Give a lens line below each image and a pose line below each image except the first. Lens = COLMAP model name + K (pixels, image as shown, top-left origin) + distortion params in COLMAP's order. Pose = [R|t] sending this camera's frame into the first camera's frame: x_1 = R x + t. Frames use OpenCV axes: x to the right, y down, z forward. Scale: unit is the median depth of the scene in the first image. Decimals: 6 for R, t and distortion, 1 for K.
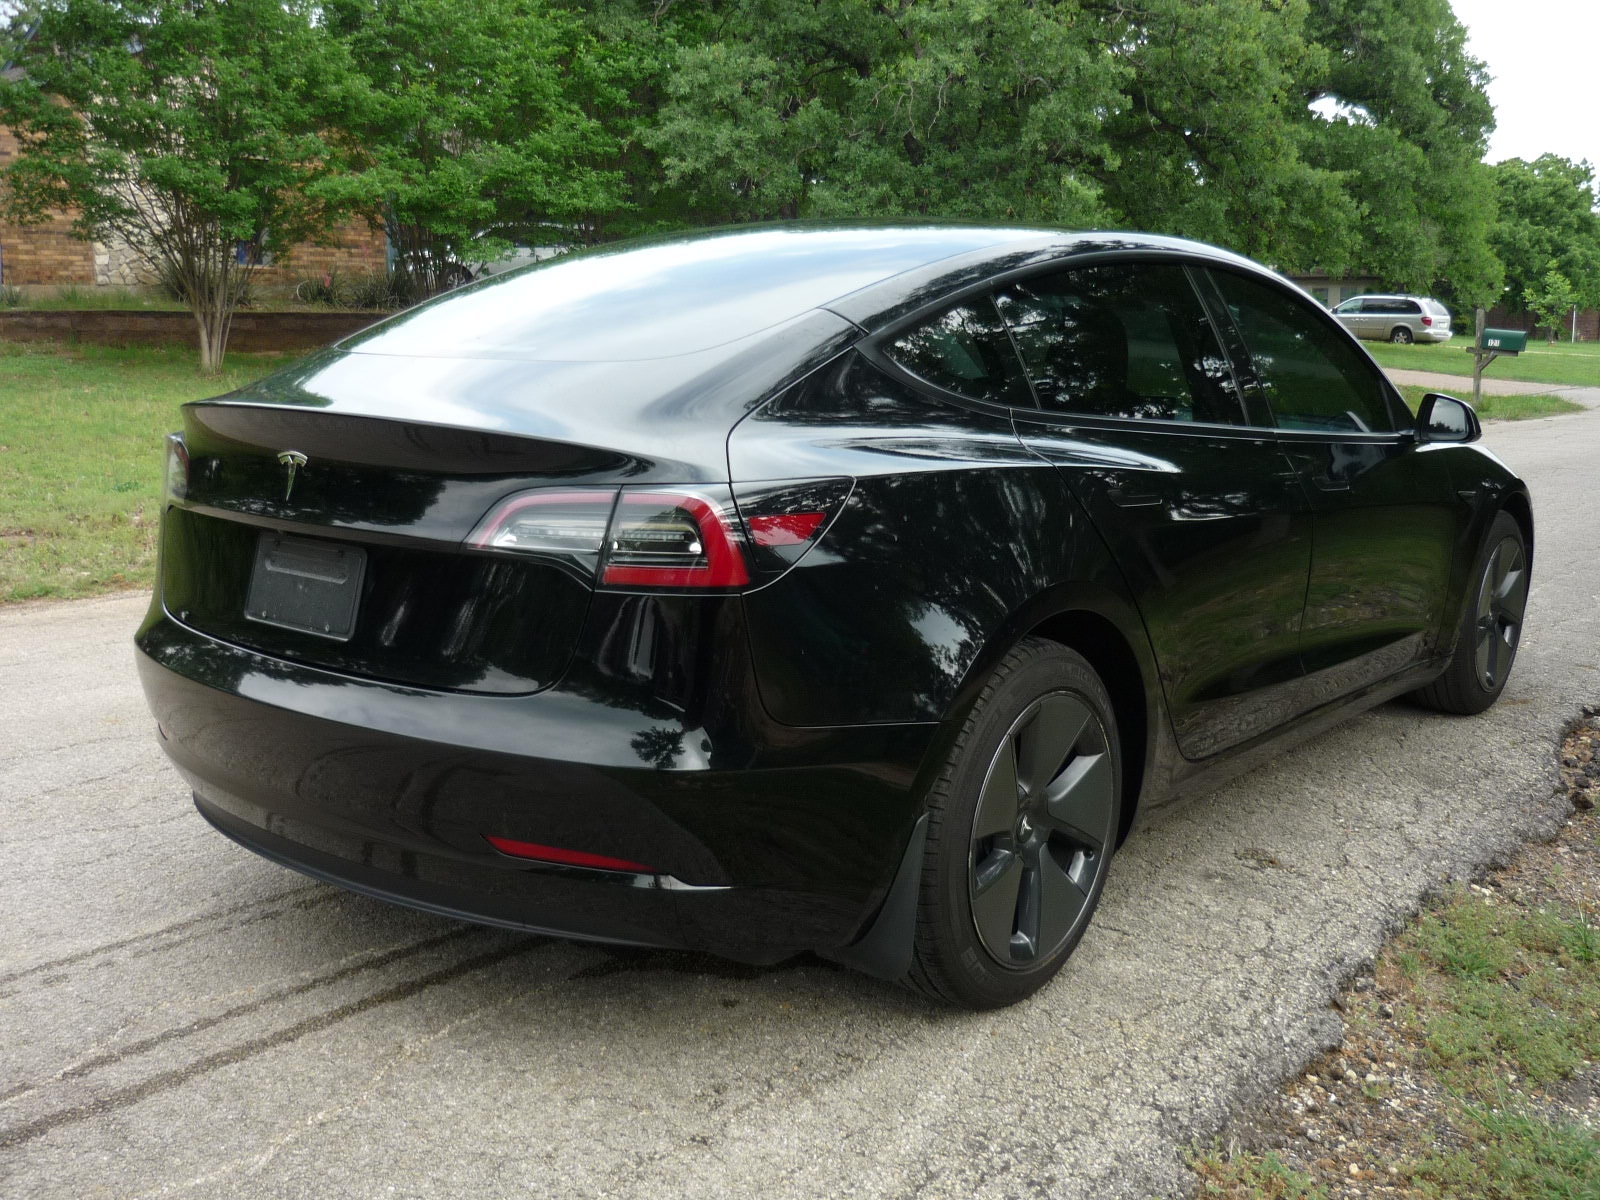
lens RADIAL K [[1616.3, 0, 800.0], [0, 1616.3, 600.0], [0, 0, 1]] dist [0.006186, -0.035623]
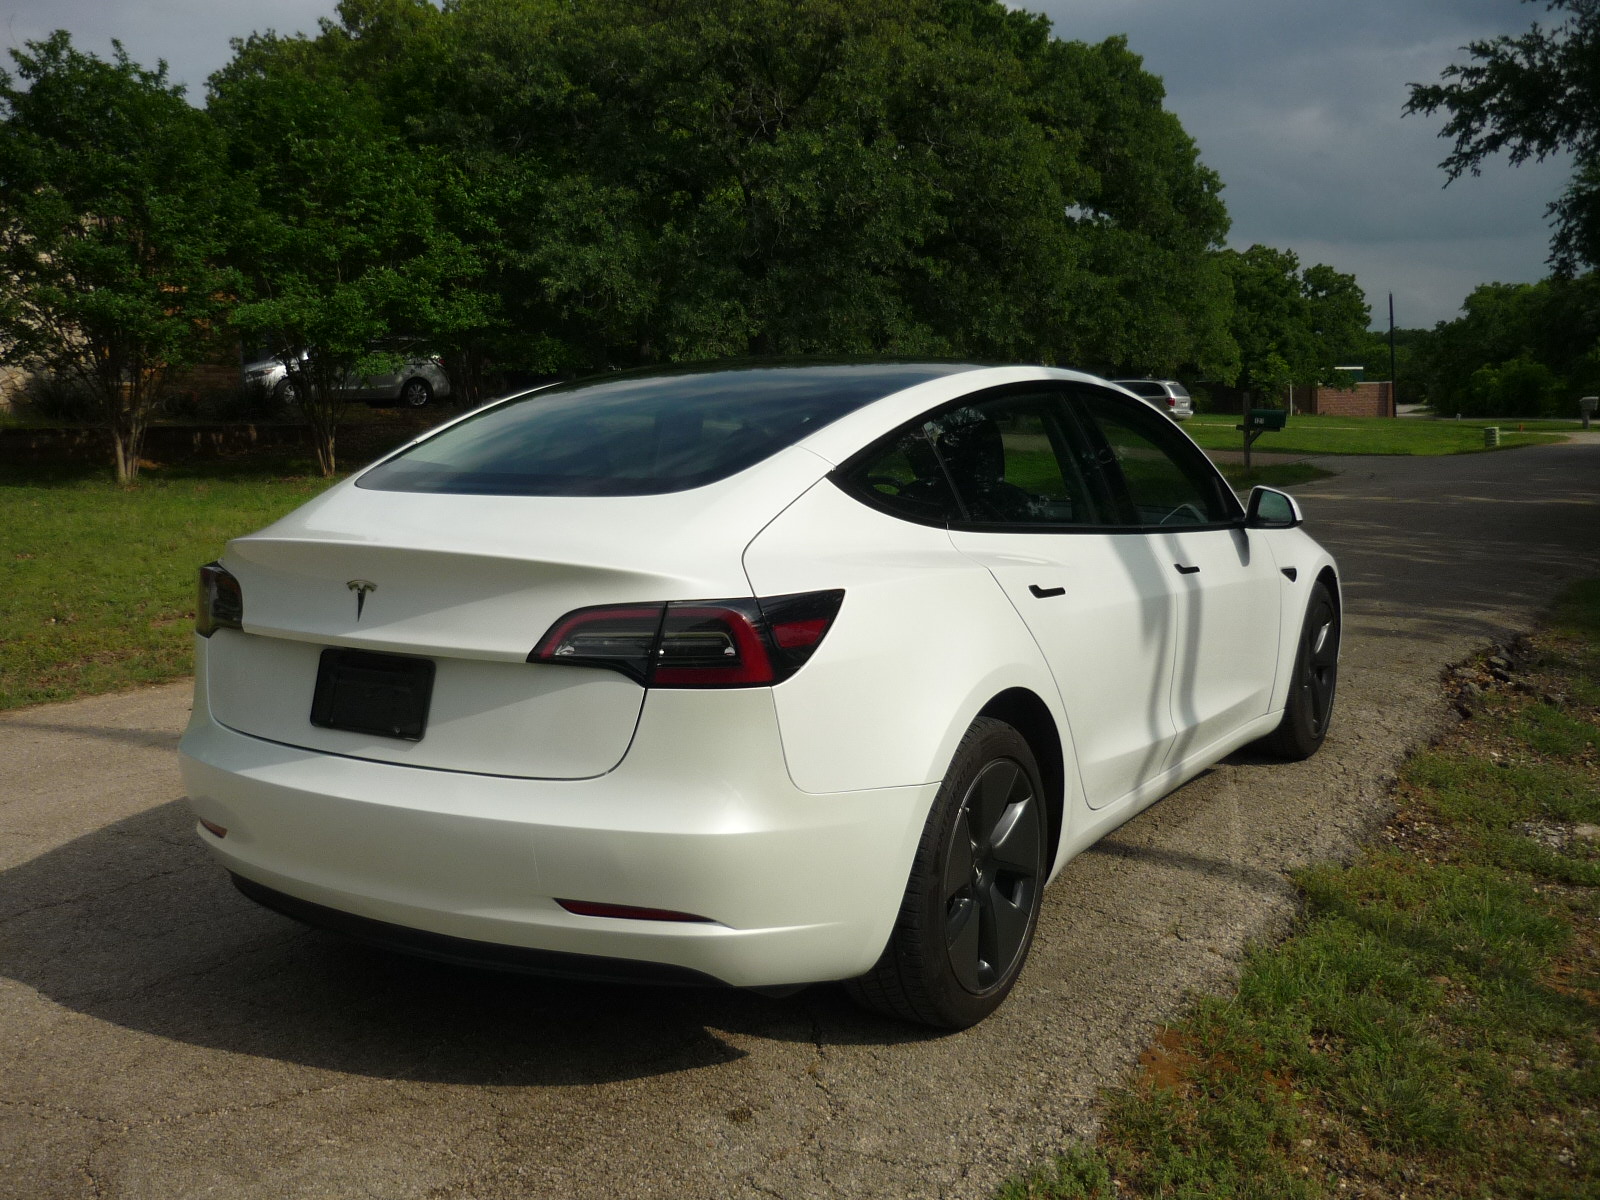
lens RADIAL K [[1616.3, 0, 800.0], [0, 1616.3, 600.0], [0, 0, 1]] dist [0.006186, -0.035623]
pose [[0.987539, -0.047252, 0.150112, -0.077794], [0.055592, 0.997106, -0.051854, 0.011727], [-0.147227, 0.059553, 0.987308, -0.094471]]
